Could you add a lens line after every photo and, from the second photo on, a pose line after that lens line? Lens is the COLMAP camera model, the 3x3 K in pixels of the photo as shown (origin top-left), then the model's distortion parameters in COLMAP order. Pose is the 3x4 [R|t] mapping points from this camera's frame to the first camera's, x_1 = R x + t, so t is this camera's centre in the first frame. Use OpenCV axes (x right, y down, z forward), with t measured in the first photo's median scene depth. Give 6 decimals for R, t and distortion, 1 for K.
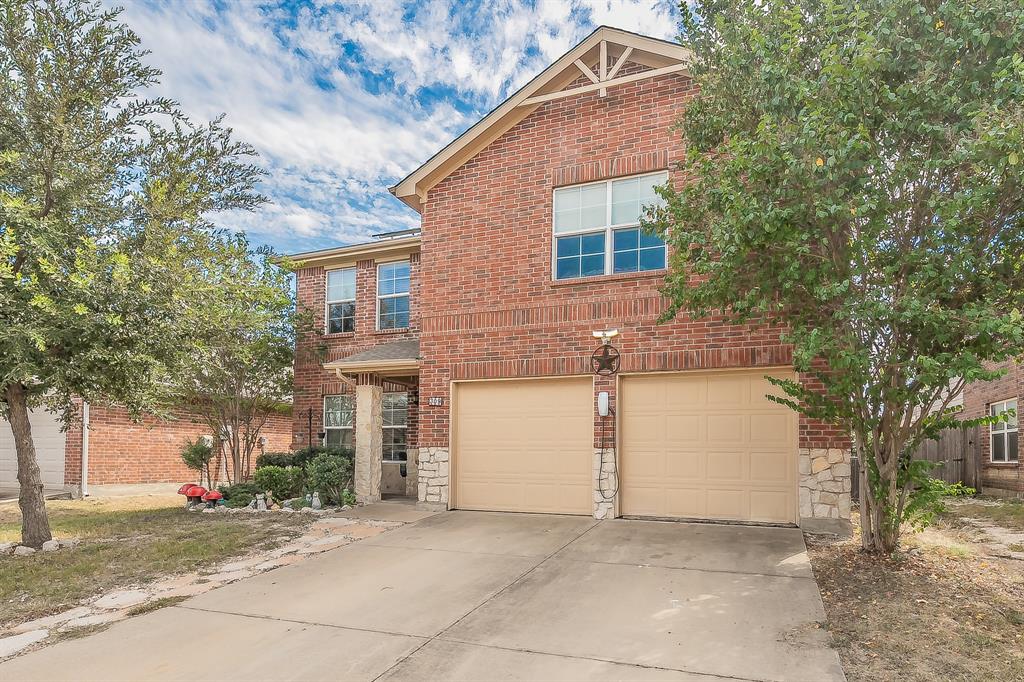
lens RADIAL K [[405.0, 0, 512.2], [0, 405.0, 371.7], [0, 0, 1]] dist [0.000498, 0.000061]
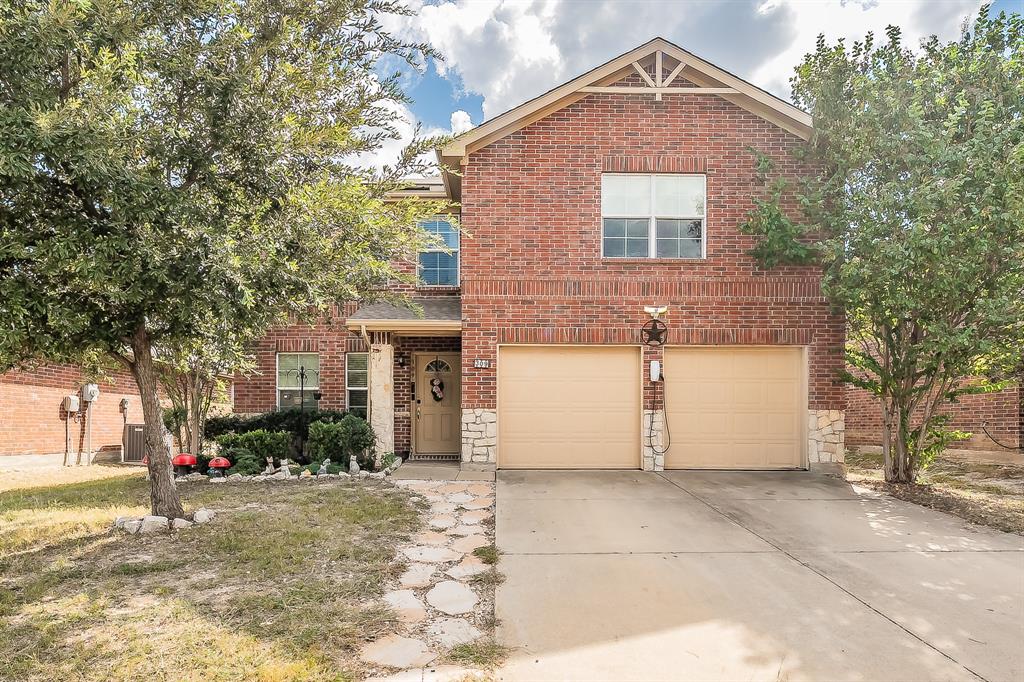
lens RADIAL K [[403.6, 0, 512.0], [0, 403.6, 341.0], [0, 0, 1]] dist [0.000213, 0.000008]
pose [[0.965513, 0.046648, 0.256141, -0.407569], [-0.049073, 0.998790, 0.003079, 0.009898], [-0.255688, -0.015543, 0.966635, 0.000421]]
